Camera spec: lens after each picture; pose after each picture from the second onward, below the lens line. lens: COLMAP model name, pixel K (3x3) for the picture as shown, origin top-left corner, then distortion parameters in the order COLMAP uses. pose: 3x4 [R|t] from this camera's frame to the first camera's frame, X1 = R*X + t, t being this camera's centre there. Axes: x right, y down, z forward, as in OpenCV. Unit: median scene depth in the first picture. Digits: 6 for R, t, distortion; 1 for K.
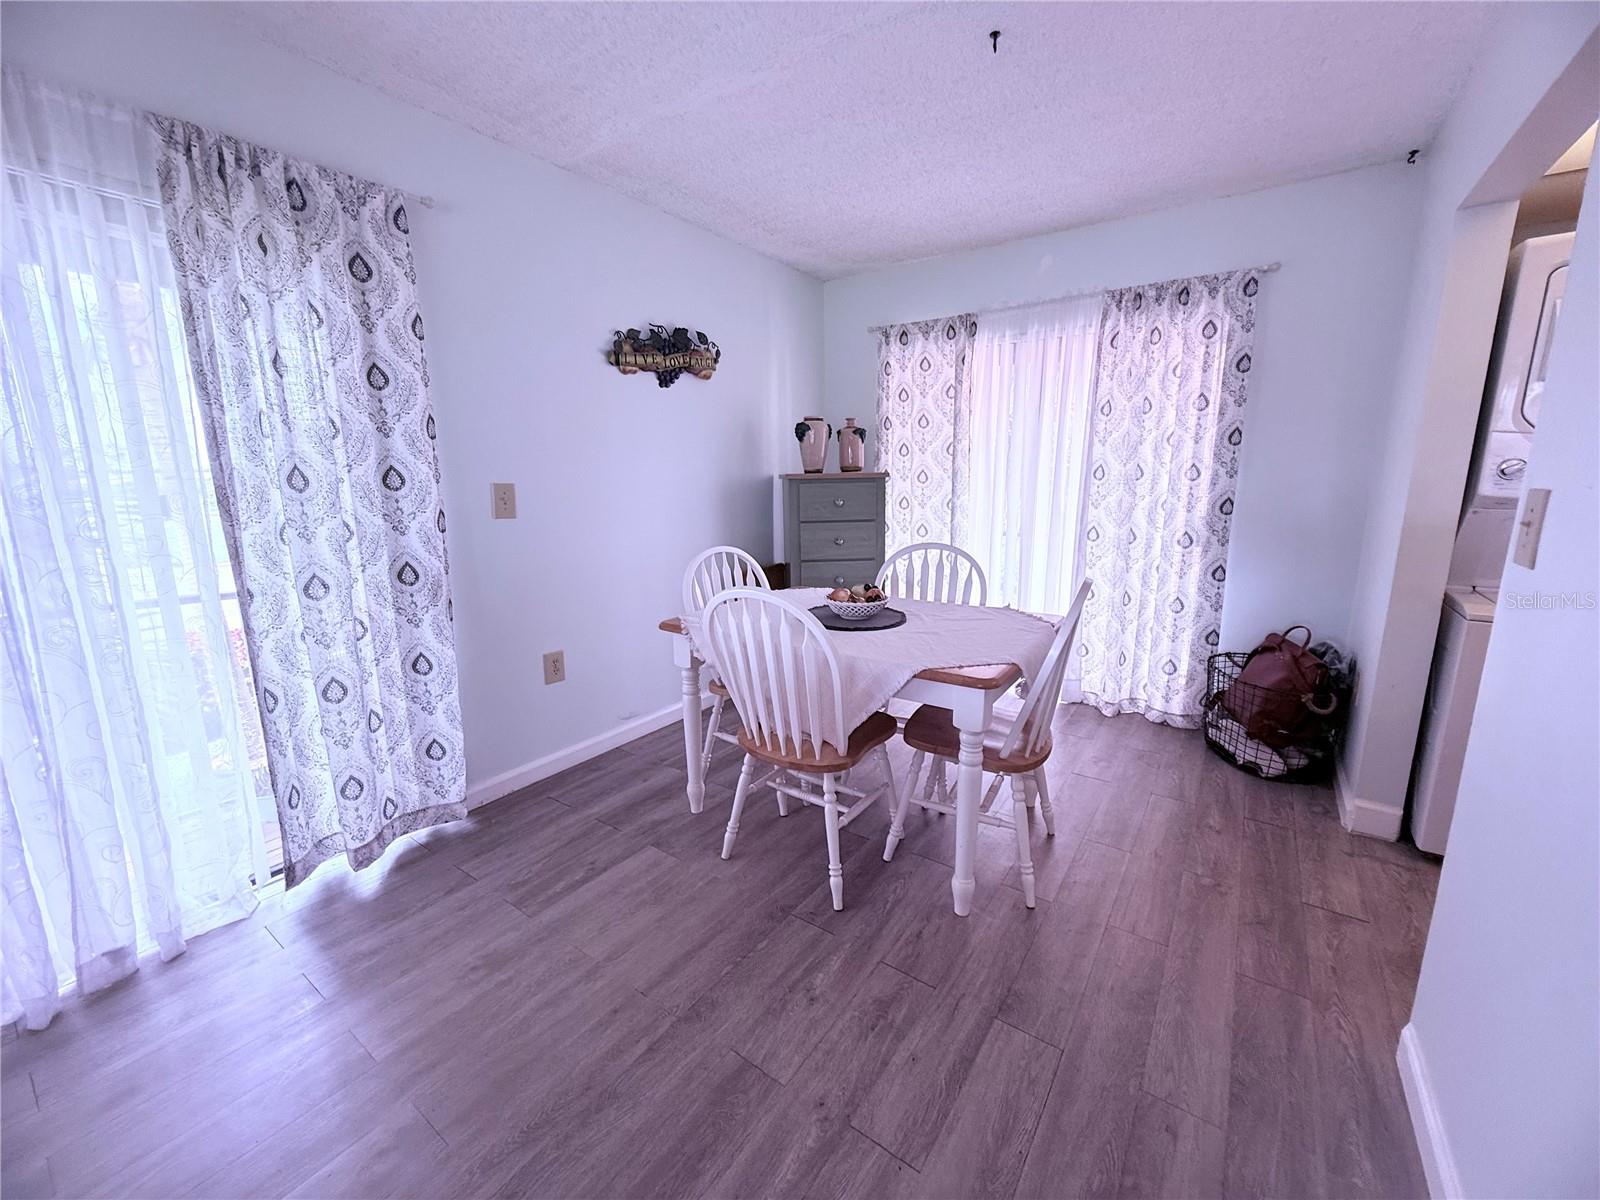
lens RADIAL K [[630.2, 0, 802.4], [0, 630.2, 596.3], [0, 0, 1]] dist [-0.009772, -0.000390]
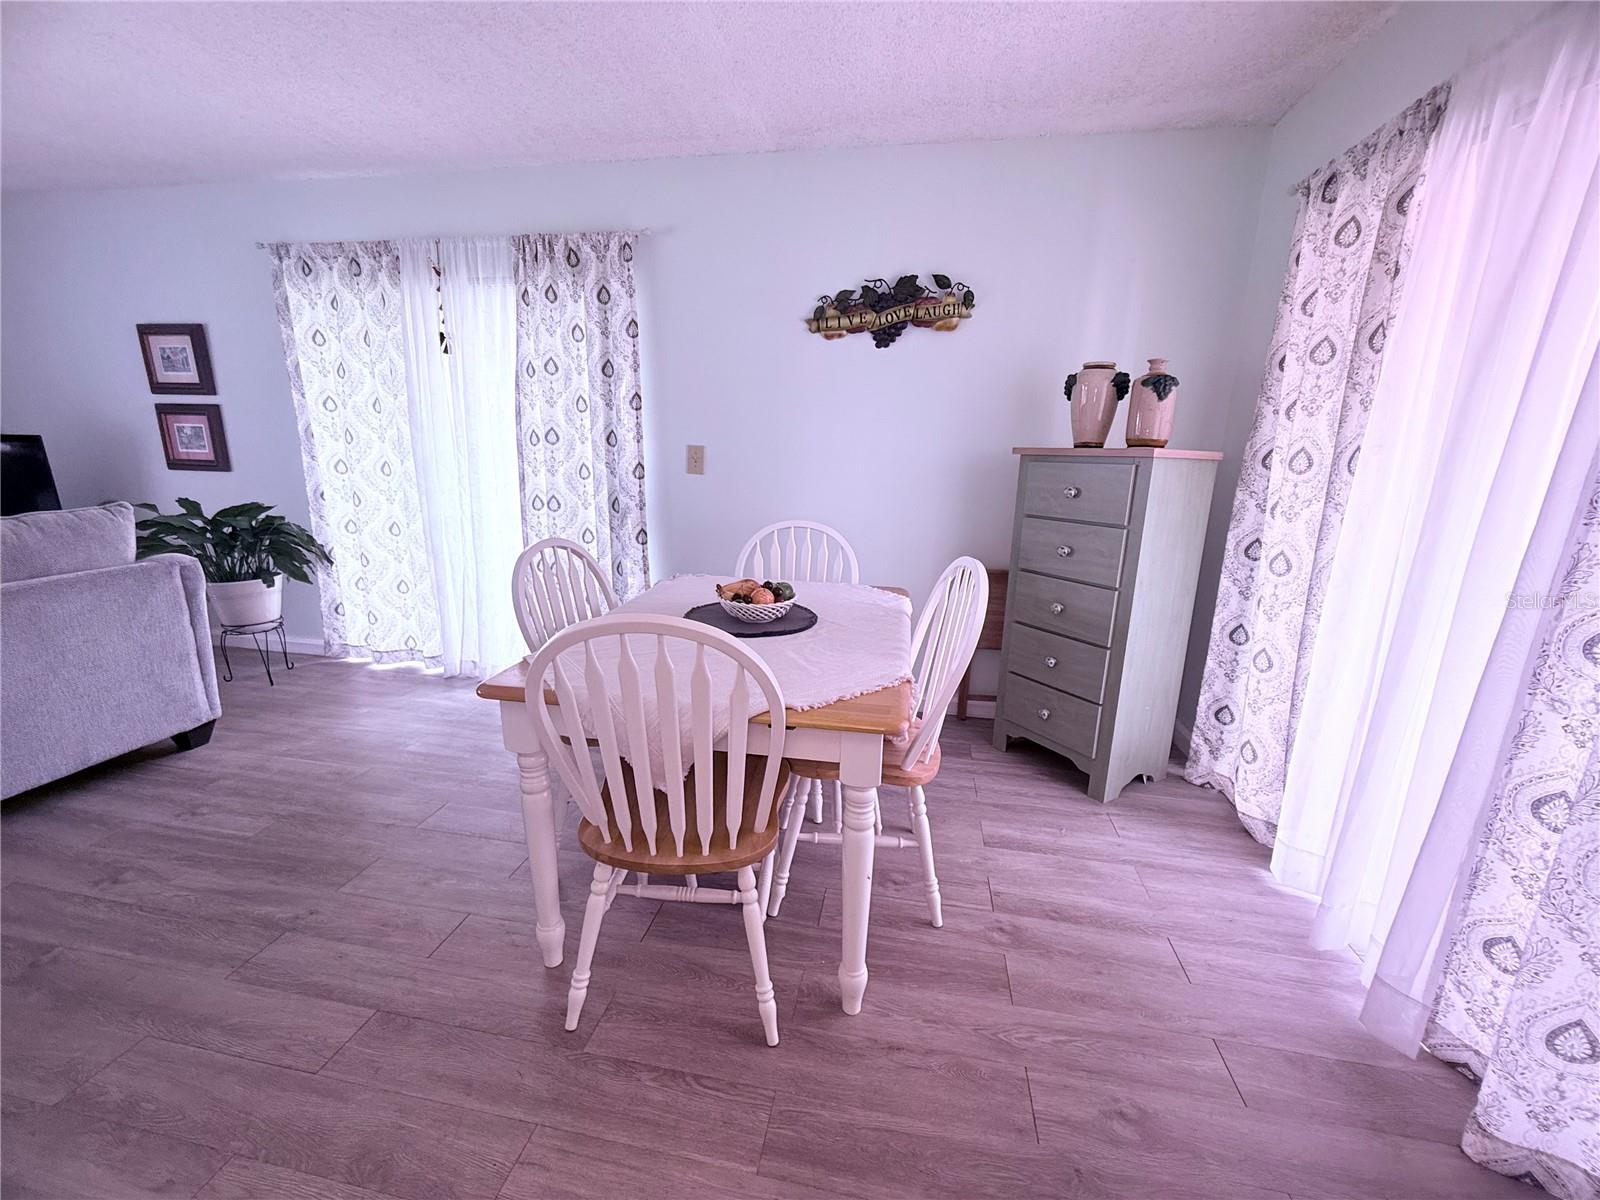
lens RADIAL K [[630.2, 0, 803.1], [0, 630.2, 598.7], [0, 0, 1]] dist [-0.009772, -0.000390]
pose [[0.423245, 0.219581, -0.879004, 0.660867], [-0.202970, 0.968508, 0.144209, -0.093351], [0.882987, 0.117376, 0.454485, 0.563538]]
